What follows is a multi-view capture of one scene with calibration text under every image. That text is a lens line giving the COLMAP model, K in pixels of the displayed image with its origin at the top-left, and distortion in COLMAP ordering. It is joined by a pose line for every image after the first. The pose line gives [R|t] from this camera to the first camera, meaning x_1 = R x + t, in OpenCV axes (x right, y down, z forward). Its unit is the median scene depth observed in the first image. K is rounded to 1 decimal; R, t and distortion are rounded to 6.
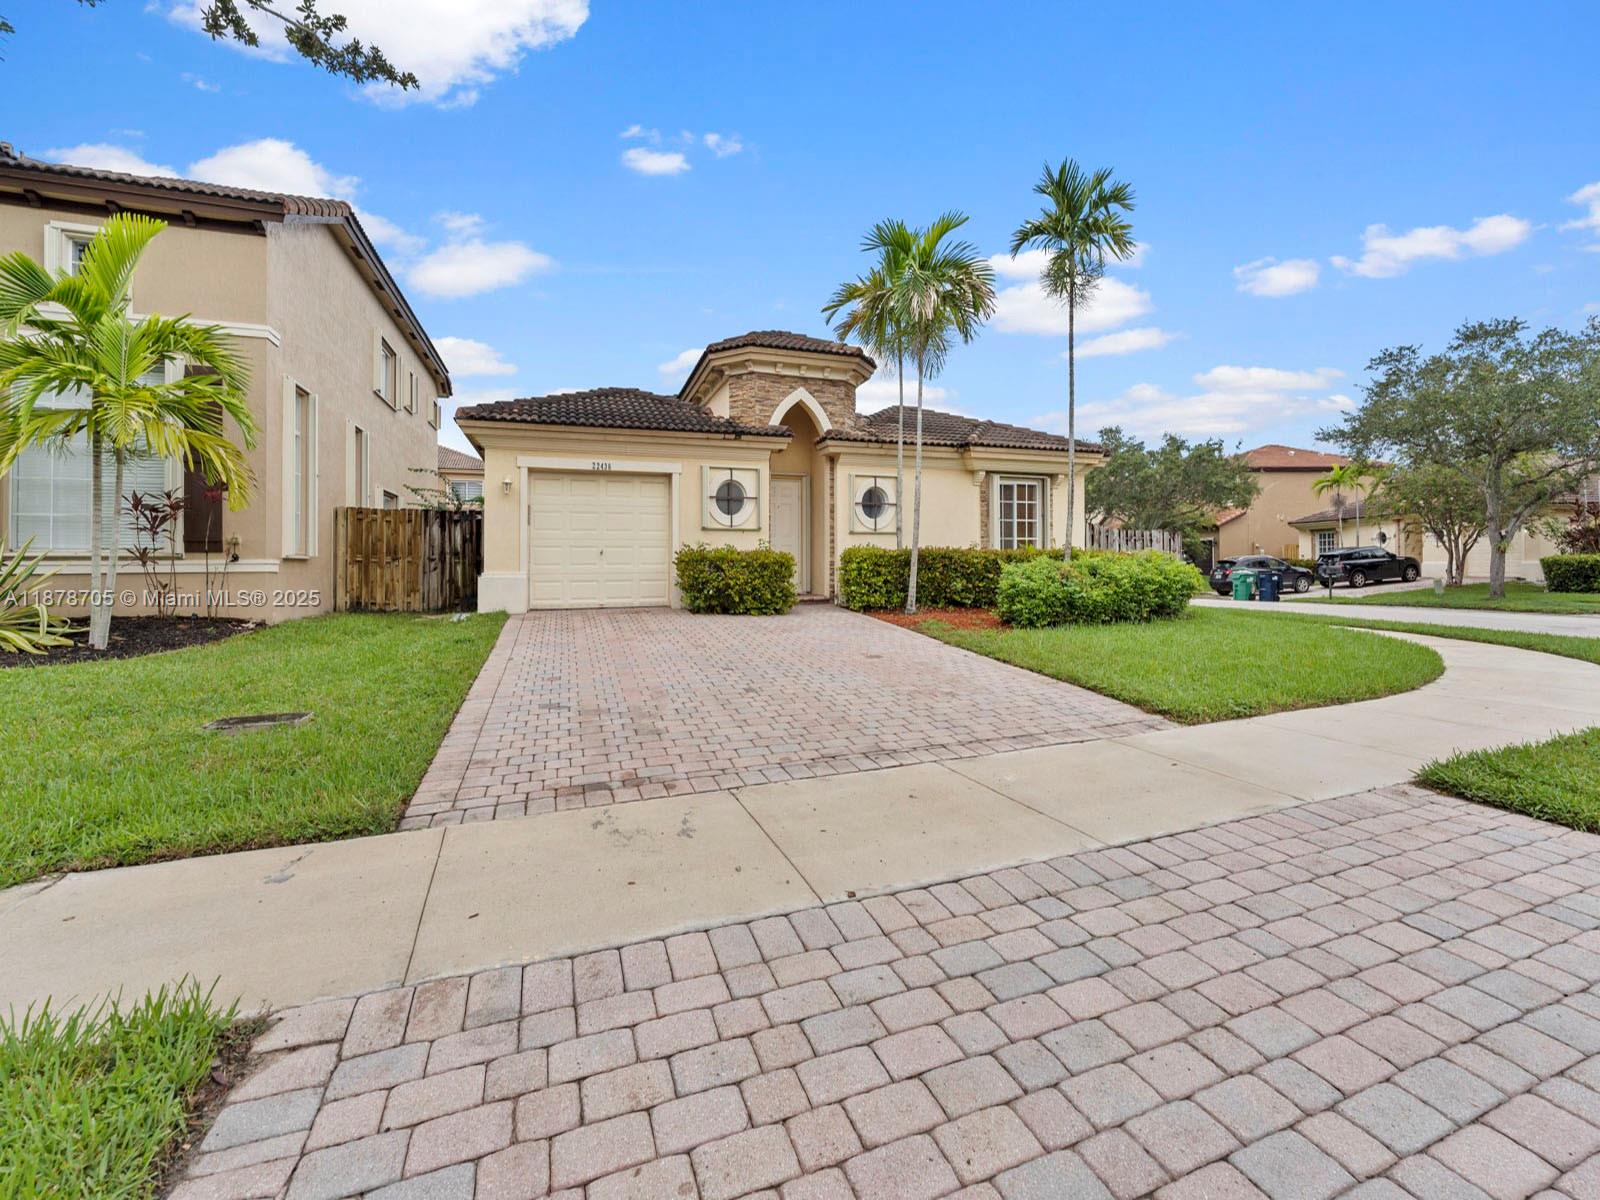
lens RADIAL K [[671.2, 0, 804.1], [0, 671.2, 552.2], [0, 0, 1]] dist [-0.000987, -0.000111]
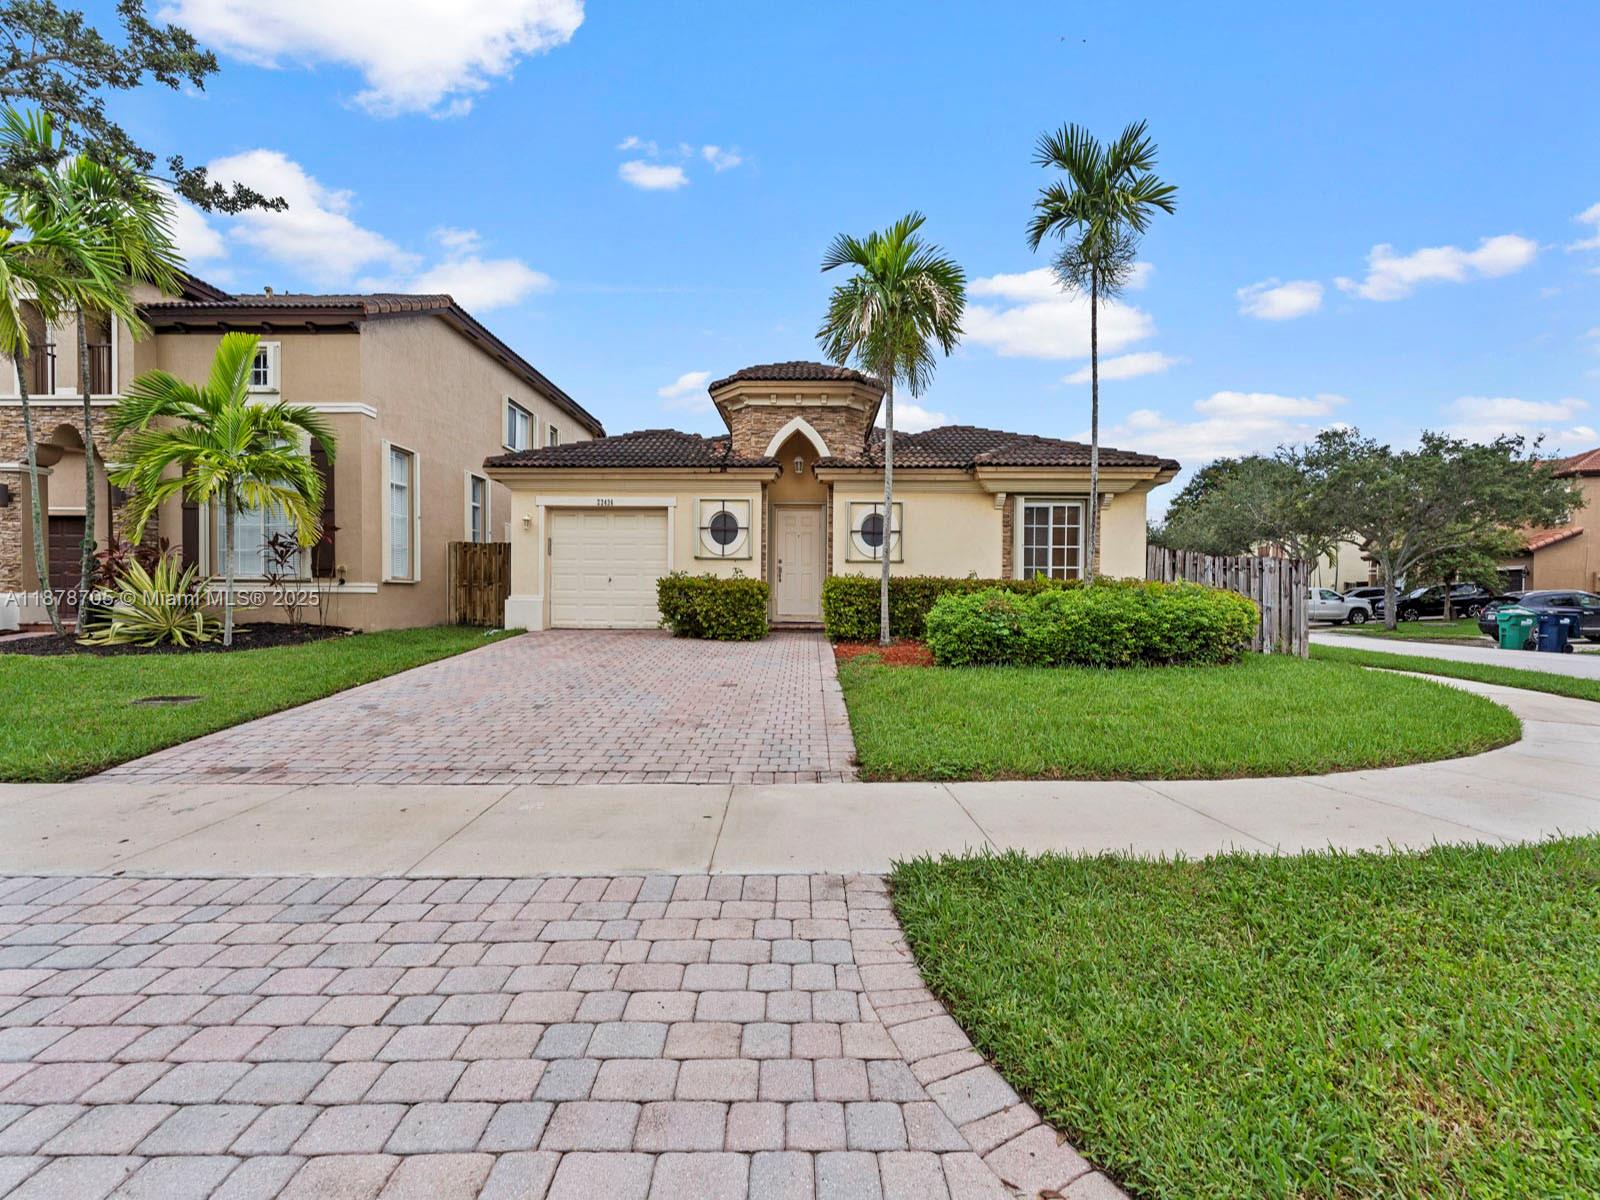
lens RADIAL K [[654.2, 0, 797.9], [0, 654.2, 596.9], [0, 0, 1]] dist [-0.000610, -0.000432]
pose [[0.938478, 0.016273, -0.344957, 0.348673], [-0.007413, 0.999608, 0.026990, -0.002453], [0.345261, -0.022772, 0.938230, 0.077895]]
